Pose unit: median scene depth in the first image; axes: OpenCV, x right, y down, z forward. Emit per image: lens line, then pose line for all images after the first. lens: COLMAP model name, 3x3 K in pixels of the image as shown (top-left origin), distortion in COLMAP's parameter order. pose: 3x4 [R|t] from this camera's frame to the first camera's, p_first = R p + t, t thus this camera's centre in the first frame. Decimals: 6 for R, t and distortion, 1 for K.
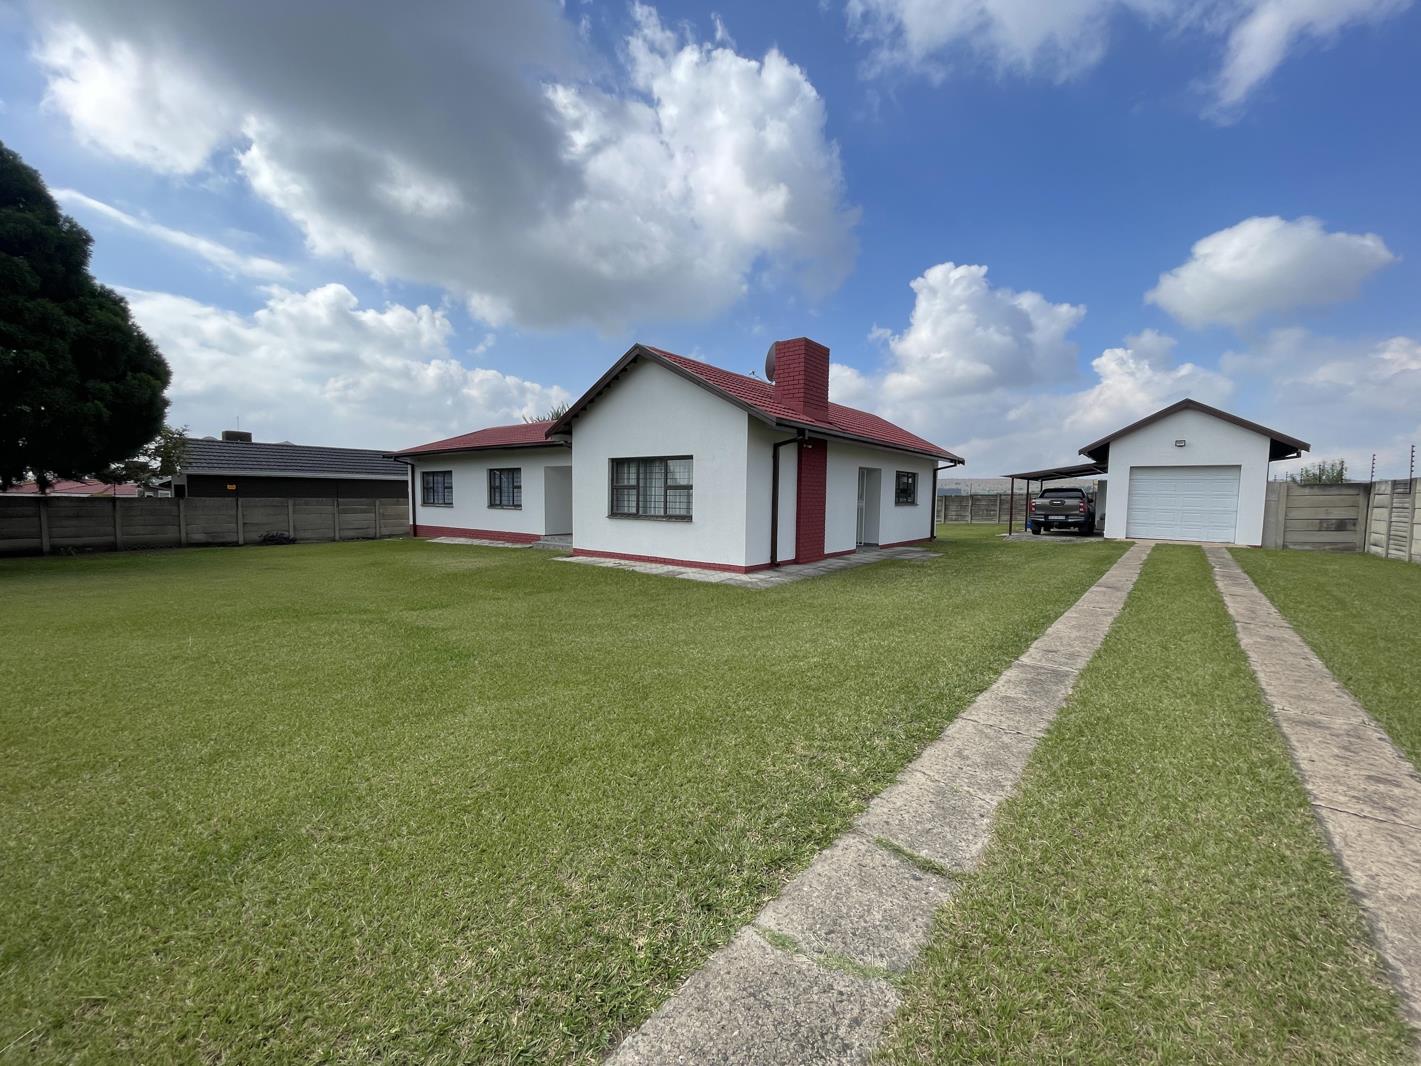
lens RADIAL K [[583.0, 0, 709.2], [0, 583.0, 529.1], [0, 0, 1]] dist [-0.000444, 0.001514]
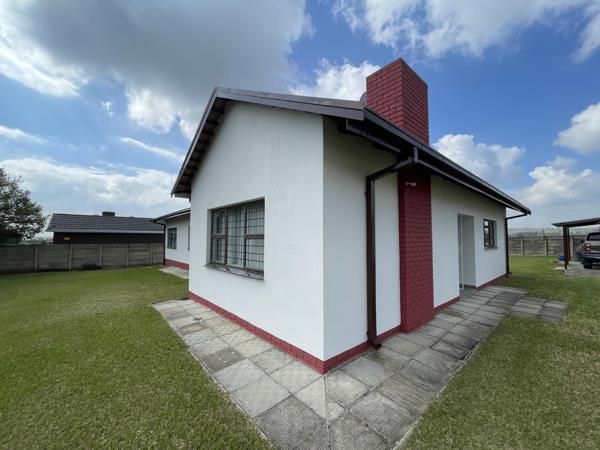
lens RADIAL K [[246.2, 0, 298.4], [0, 246.2, 222.8], [0, 0, 1]] dist [-0.000444, 0.001514]
pose [[0.980622, -0.022940, -0.194561, 0.050109], [-0.000900, 0.992583, -0.121569, -0.028757], [0.195906, 0.119388, 0.973328, 0.397018]]
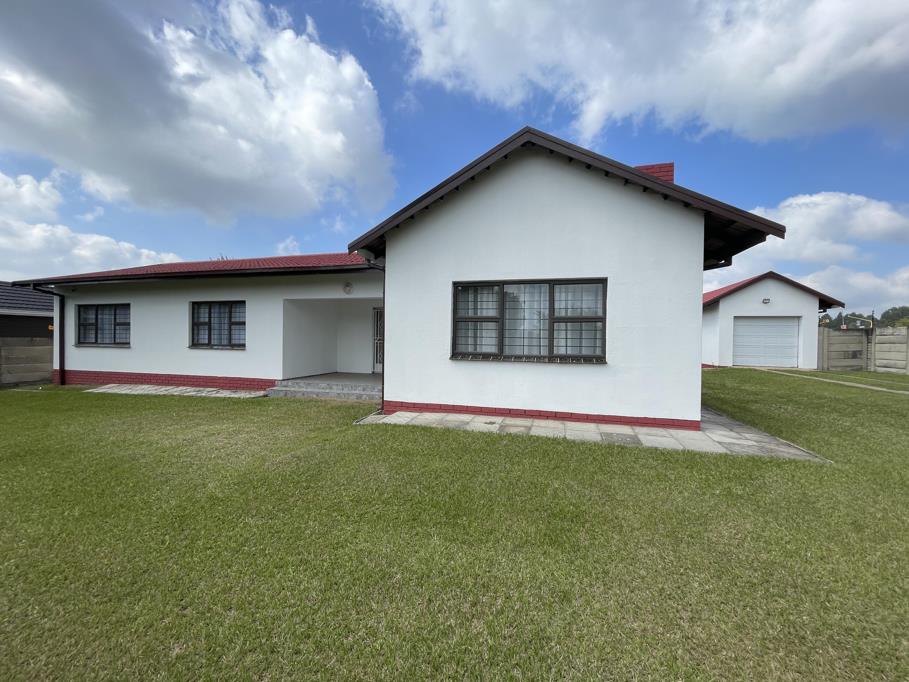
lens RADIAL K [[372.9, 0, 446.3], [0, 372.9, 347.1], [0, 0, 1]] dist [-0.000444, 0.001514]
pose [[0.924478, -0.006503, 0.381179, -0.244600], [0.020461, 0.999260, -0.032577, -0.013262], [-0.380685, 0.037916, 0.923927, 0.368477]]
